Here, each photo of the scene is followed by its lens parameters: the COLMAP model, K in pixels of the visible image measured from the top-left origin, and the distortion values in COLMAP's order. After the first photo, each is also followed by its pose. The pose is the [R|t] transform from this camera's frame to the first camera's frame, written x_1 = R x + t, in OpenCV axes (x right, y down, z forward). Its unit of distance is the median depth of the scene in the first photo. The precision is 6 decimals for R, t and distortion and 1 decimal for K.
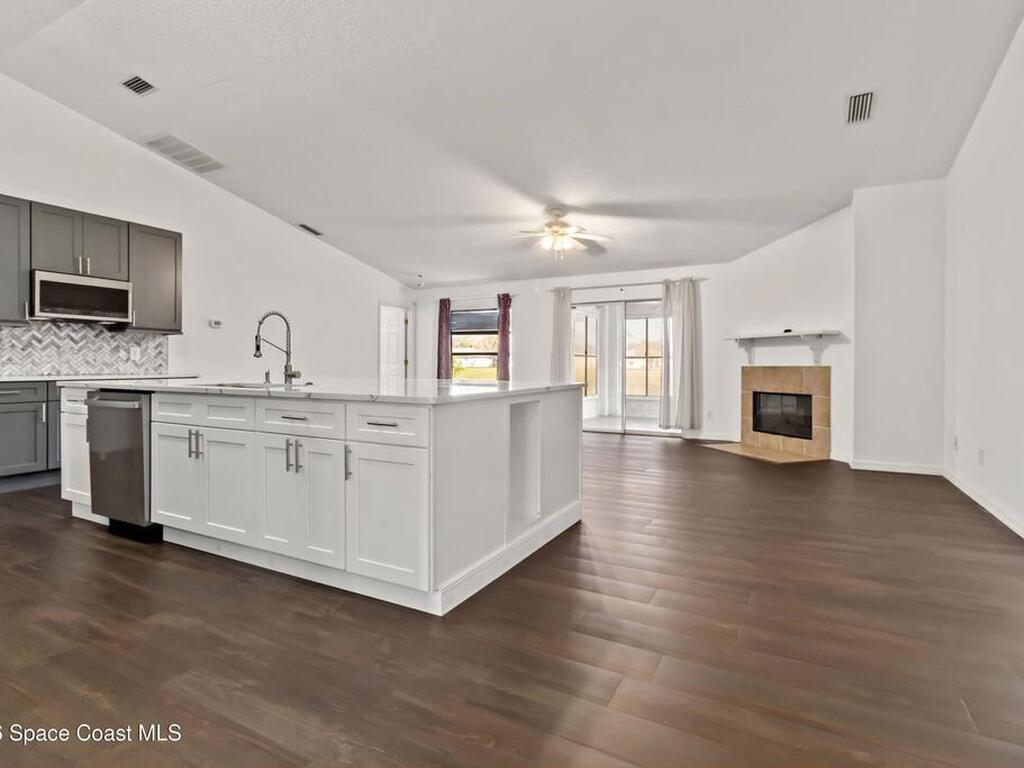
lens RADIAL K [[539.6, 0, 513.3], [0, 539.6, 366.2], [0, 0, 1]] dist [0.001174, 0.000382]
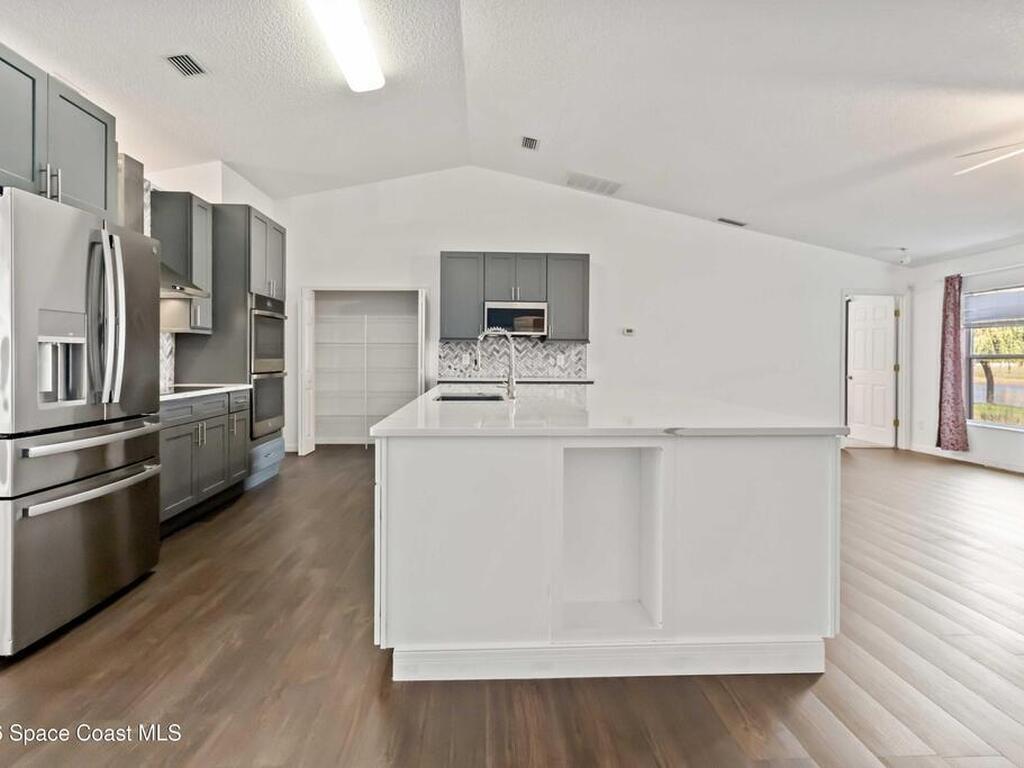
lens RADIAL K [[539.6, 0, 513.3], [0, 539.6, 366.2], [0, 0, 1]] dist [0.001174, 0.000382]
pose [[0.517534, 0.013718, -0.855553, 0.285225], [-0.009067, 0.999903, 0.010547, -0.021985], [0.855614, 0.002299, 0.517609, 0.288000]]
